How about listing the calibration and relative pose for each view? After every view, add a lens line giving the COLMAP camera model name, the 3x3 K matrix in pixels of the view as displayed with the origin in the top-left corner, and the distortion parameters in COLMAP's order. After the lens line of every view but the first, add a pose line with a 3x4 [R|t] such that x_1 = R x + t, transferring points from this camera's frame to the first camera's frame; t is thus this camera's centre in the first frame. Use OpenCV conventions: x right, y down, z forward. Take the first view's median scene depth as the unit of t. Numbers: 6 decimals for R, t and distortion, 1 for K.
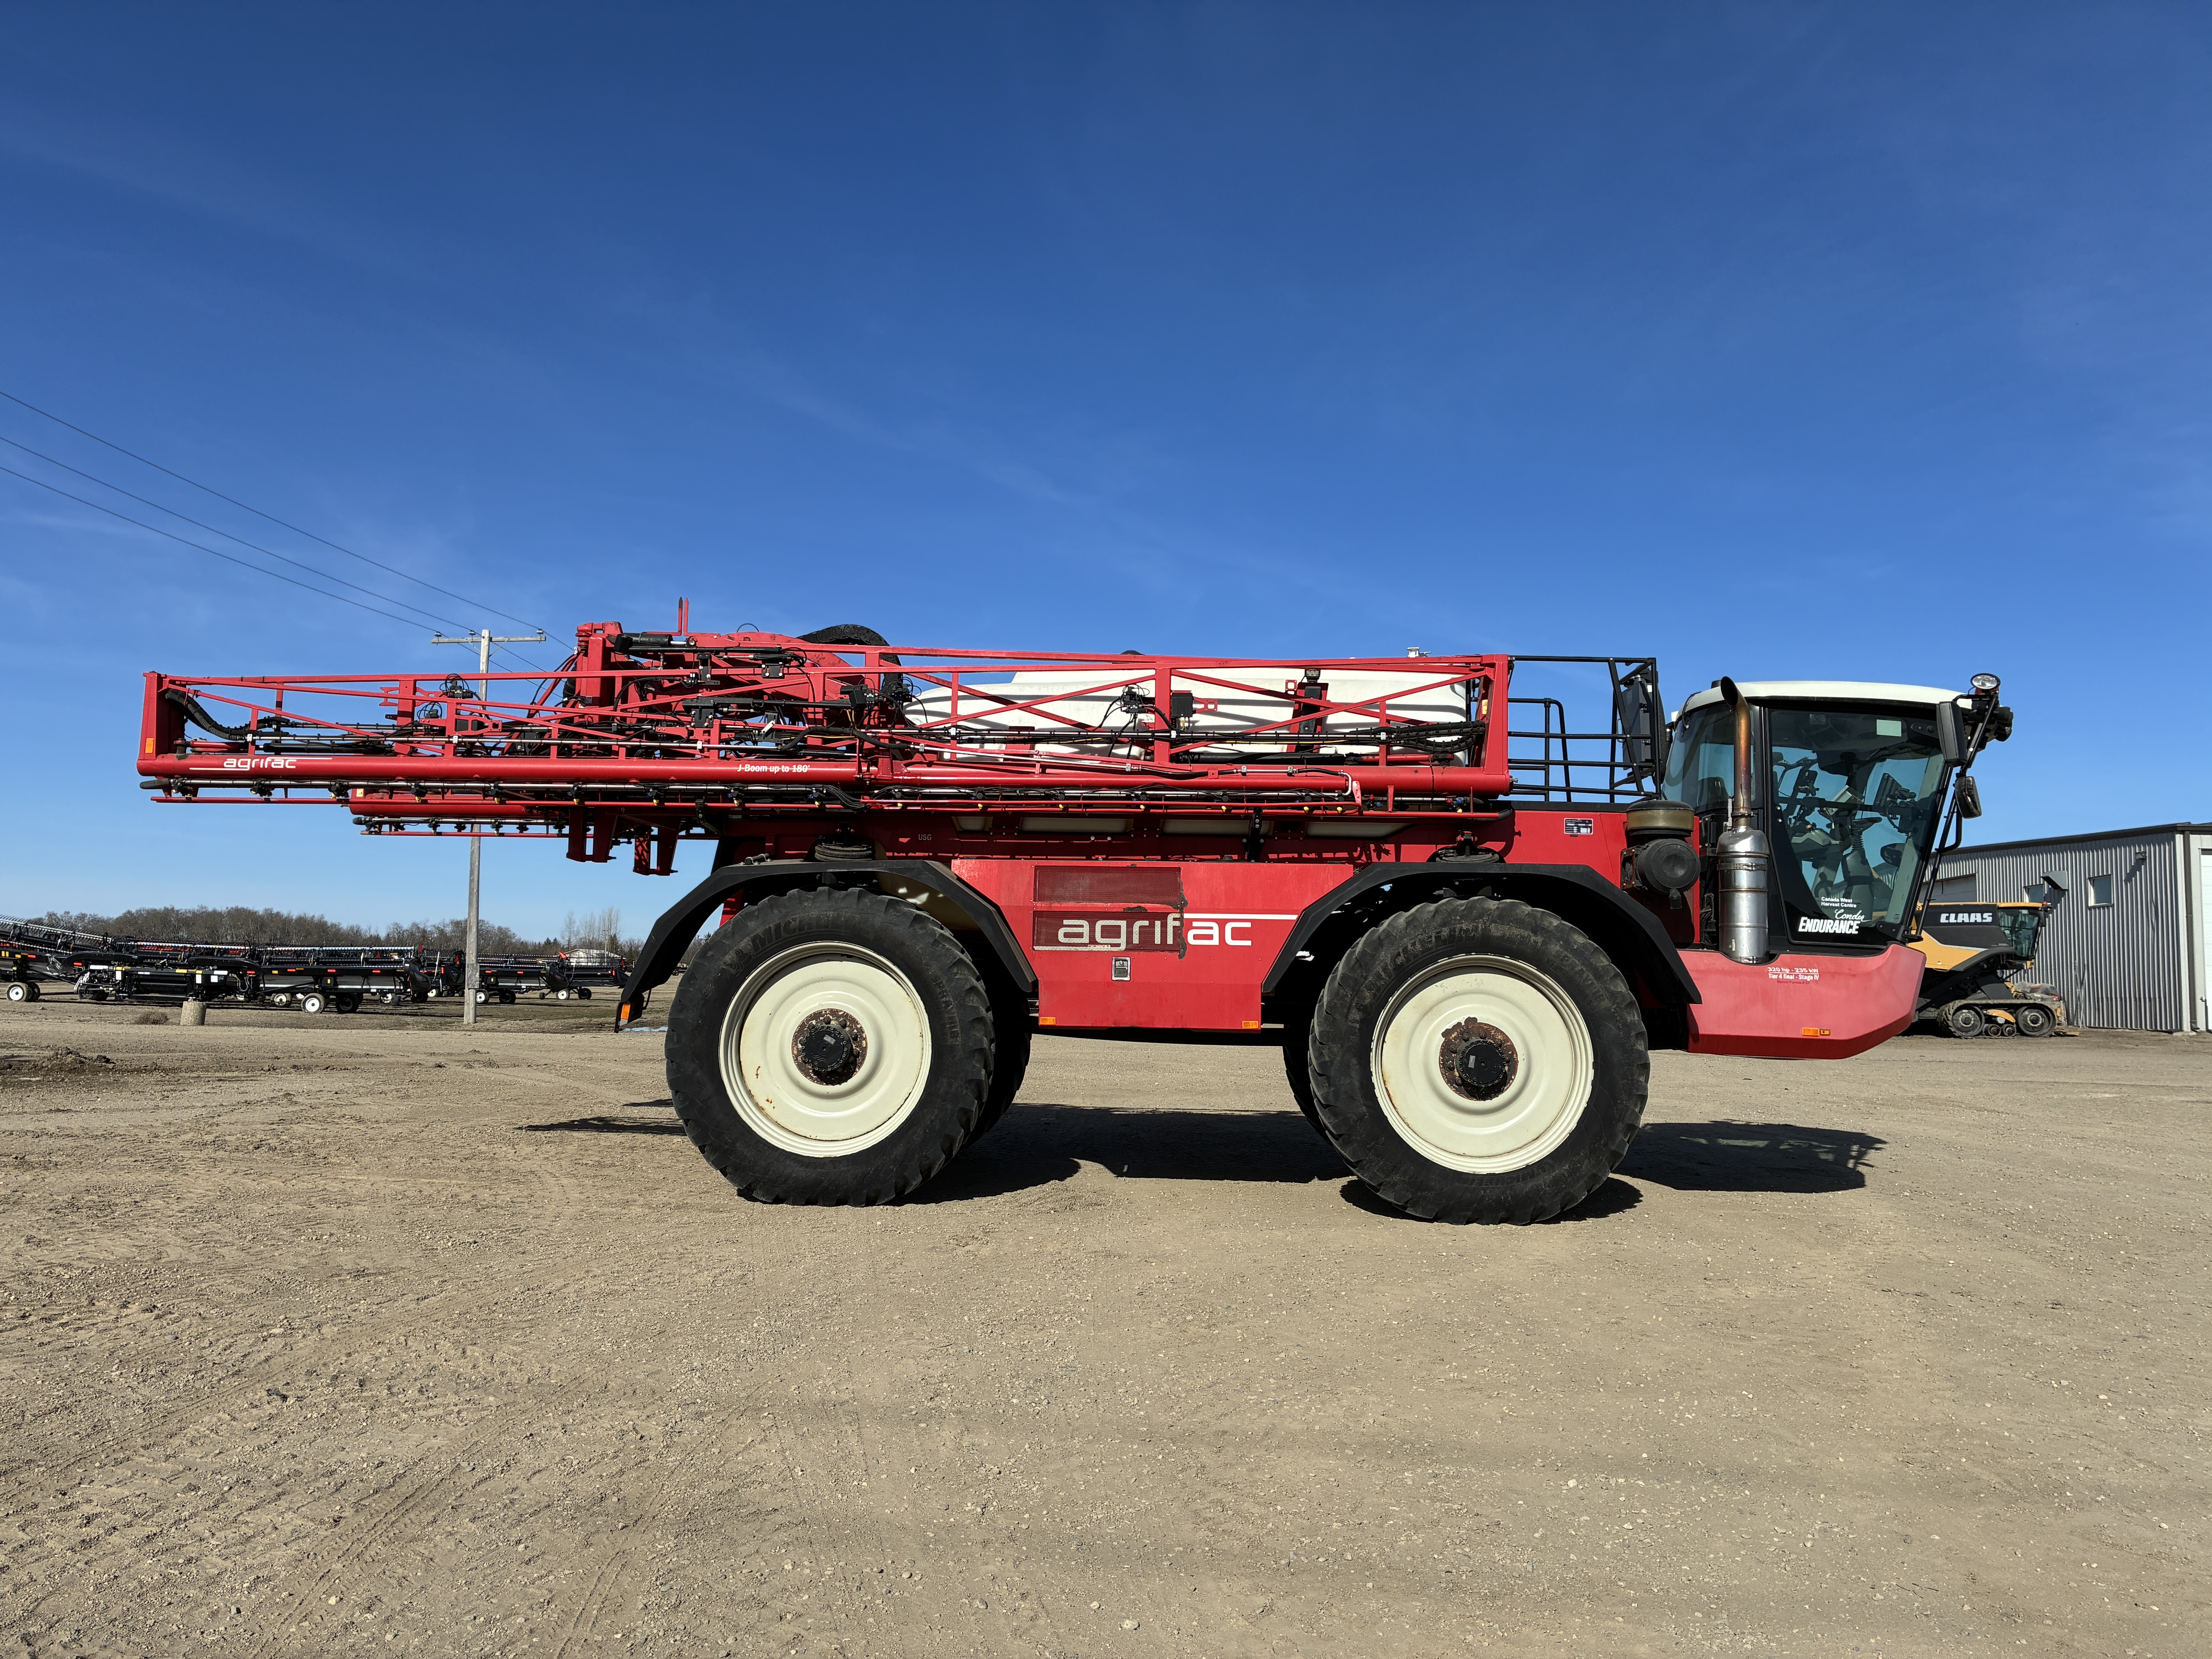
lens RADIAL K [[1662.3, 0, 1094.8], [0, 1662.3, 824.9], [0, 0, 1]] dist [0.027447, -0.008911]
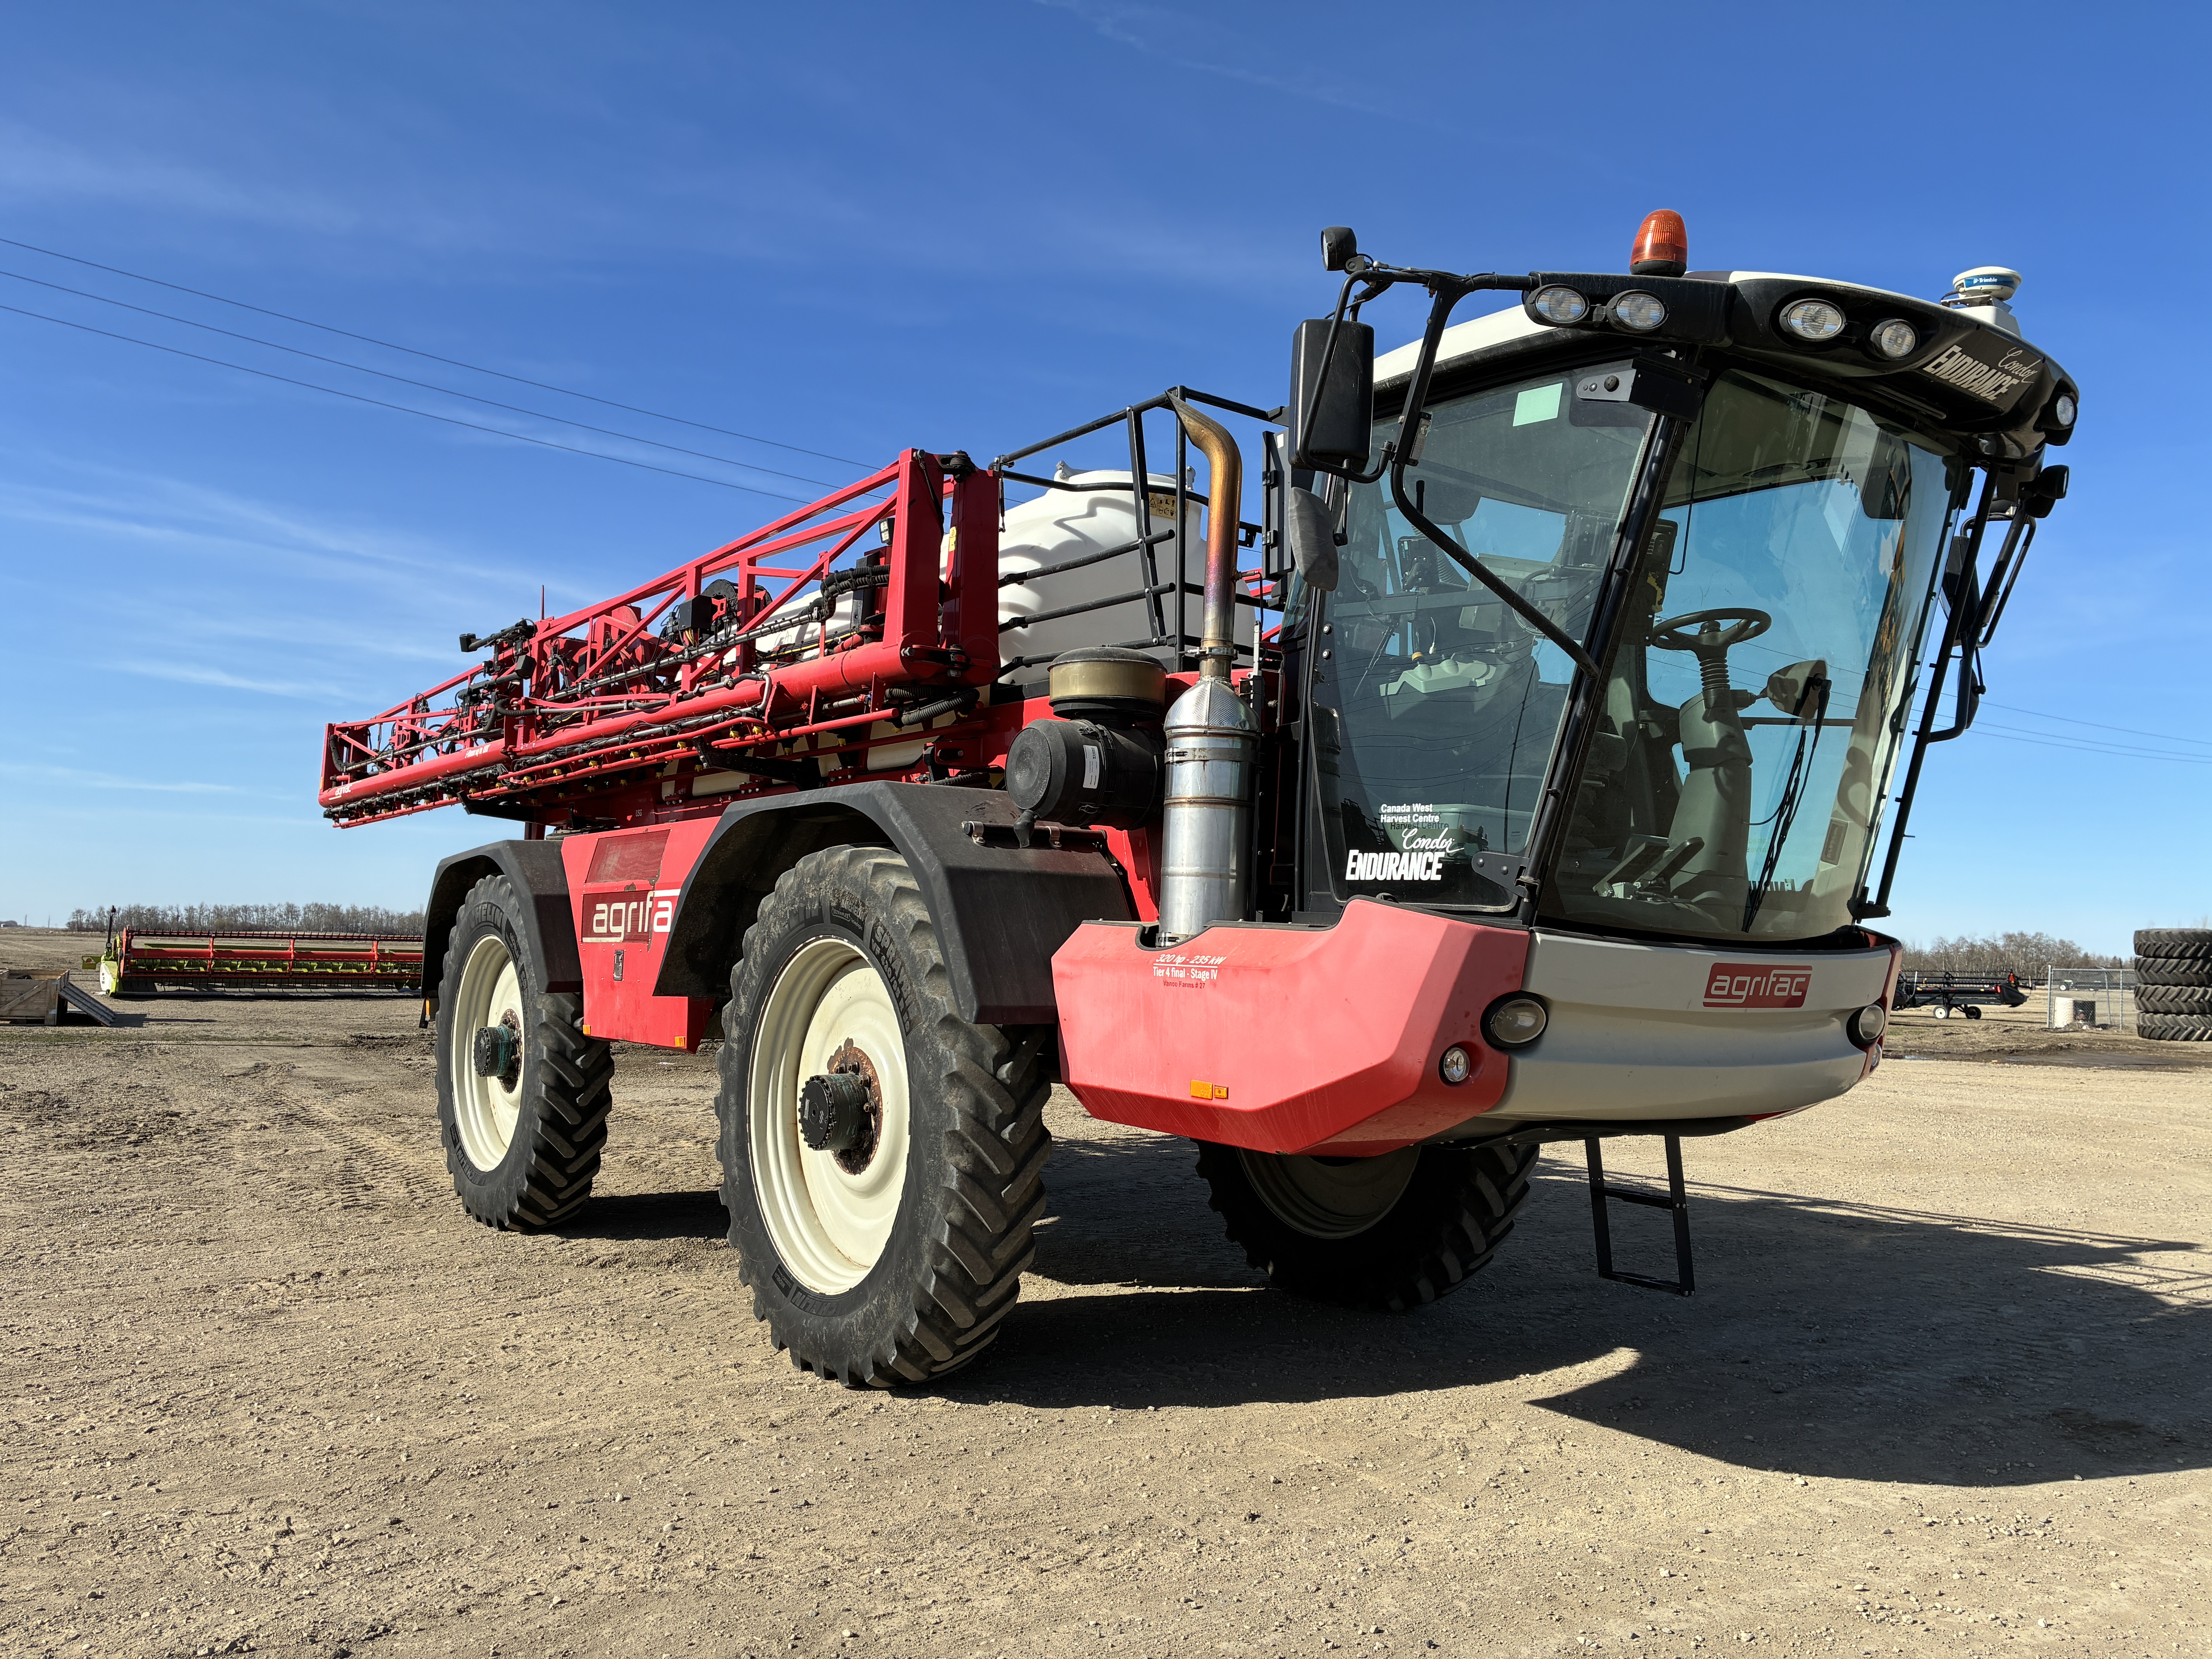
lens RADIAL K [[1662.3, 0, 1102.1], [0, 1662.3, 828.1], [0, 0, 1]] dist [0.027447, -0.008911]
pose [[0.656287, -0.064339, -0.751764, 0.747094], [0.058859, 0.997687, -0.034002, 0.062282], [0.752212, -0.021933, 0.658556, 0.649918]]
